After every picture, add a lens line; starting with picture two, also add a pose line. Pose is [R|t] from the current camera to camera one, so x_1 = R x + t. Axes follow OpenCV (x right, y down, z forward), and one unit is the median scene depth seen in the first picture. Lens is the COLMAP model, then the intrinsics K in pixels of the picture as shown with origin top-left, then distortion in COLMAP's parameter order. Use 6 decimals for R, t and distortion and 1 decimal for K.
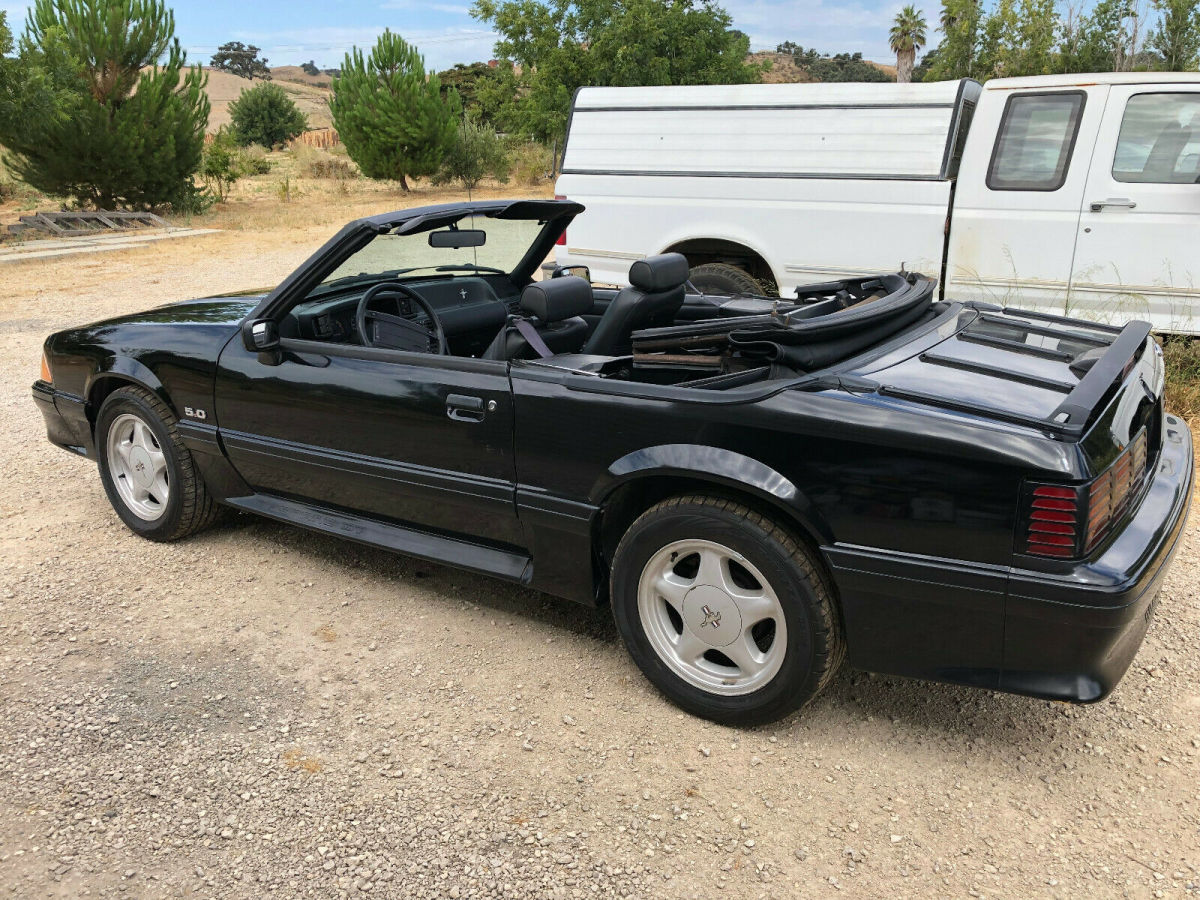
lens RADIAL K [[987.6, 0, 595.0], [0, 987.6, 453.1], [0, 0, 1]] dist [0.011209, 0.010970]
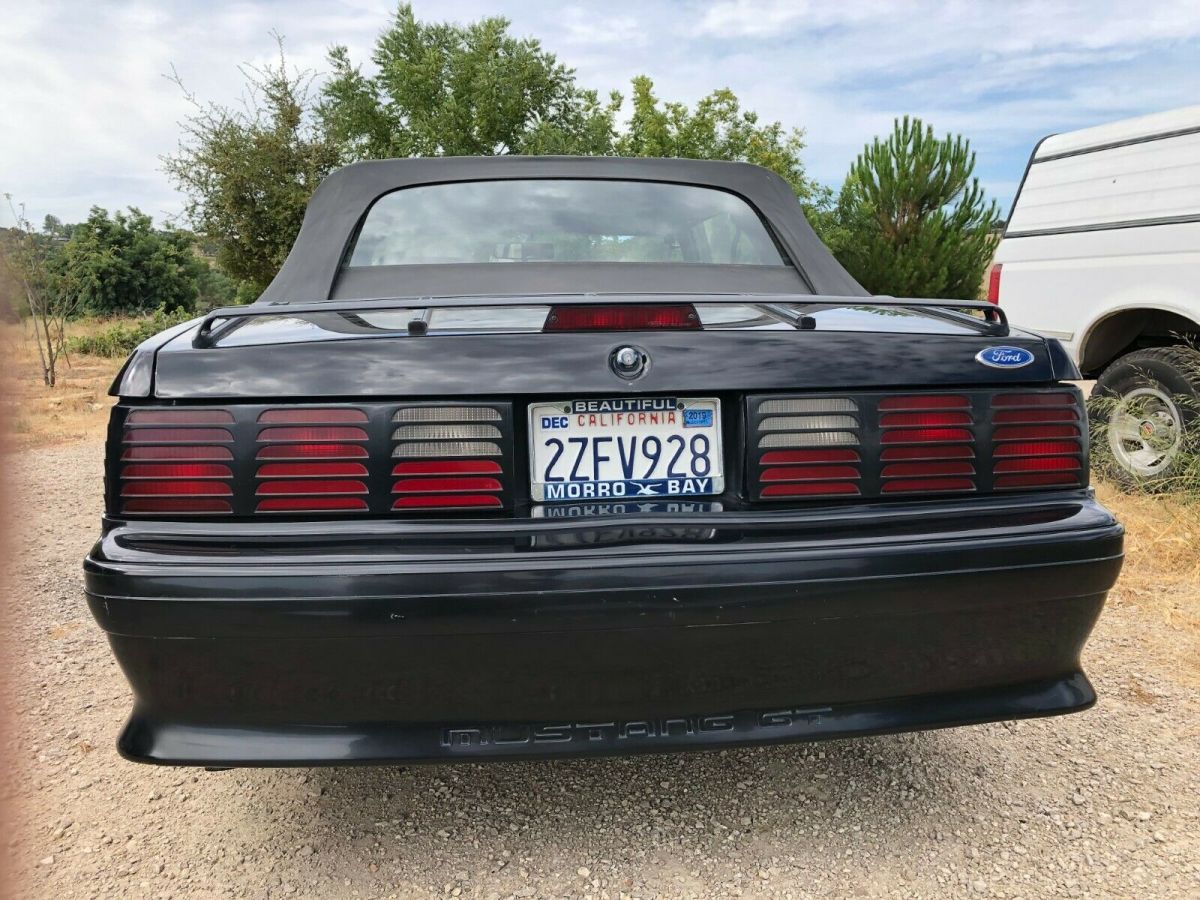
lens RADIAL K [[987.6, 0, 595.0], [0, 987.6, 453.1], [0, 0, 1]] dist [0.011209, 0.010970]
pose [[0.638801, 0.115743, -0.760616, 0.147421], [-0.231677, 0.971670, -0.046714, 0.002656], [0.733661, 0.206059, 0.647520, 0.095446]]
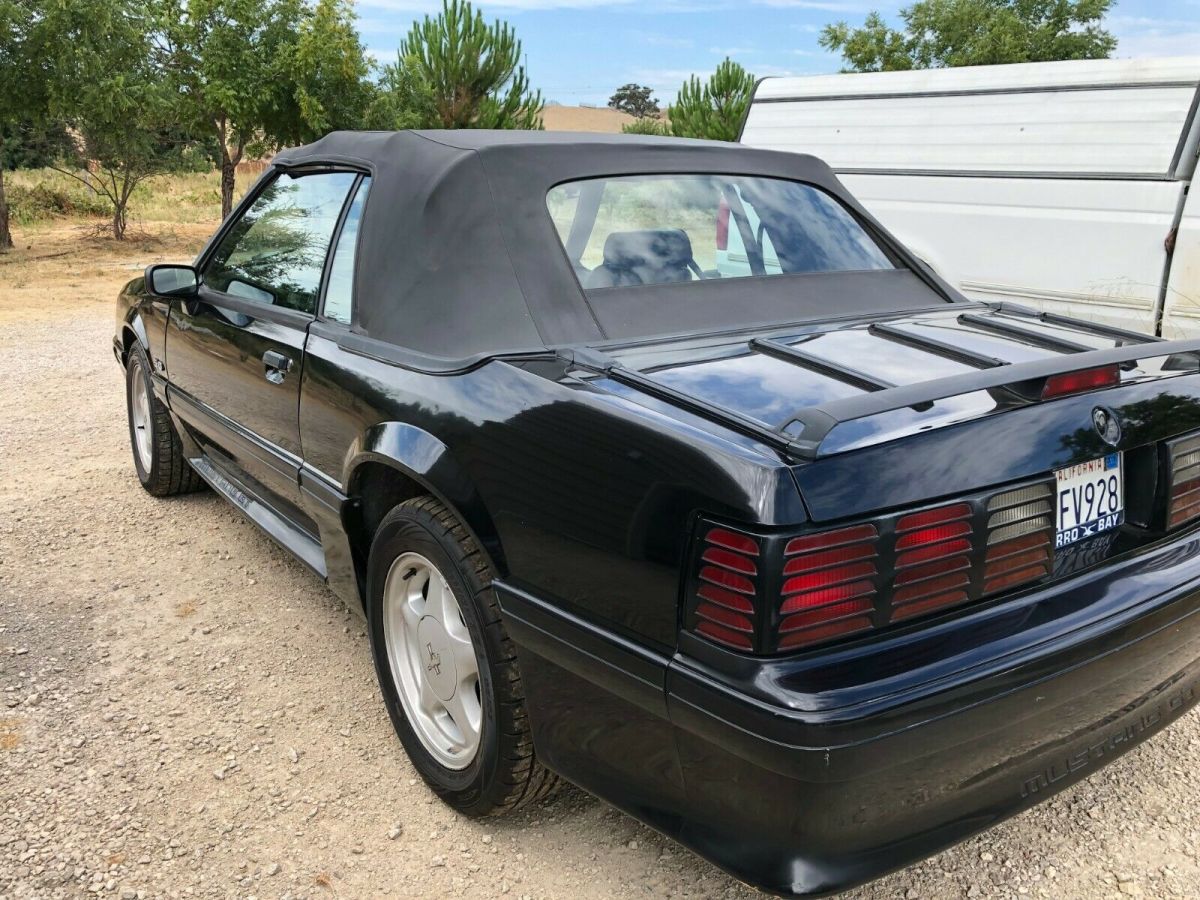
lens RADIAL K [[987.6, 0, 595.0], [0, 987.6, 453.1], [0, 0, 1]] dist [0.011209, 0.010970]
pose [[0.936729, 0.118812, -0.329274, 0.055870], [-0.130264, 0.991396, -0.012852, 0.000298], [0.324914, 0.054931, 0.944147, 0.037406]]
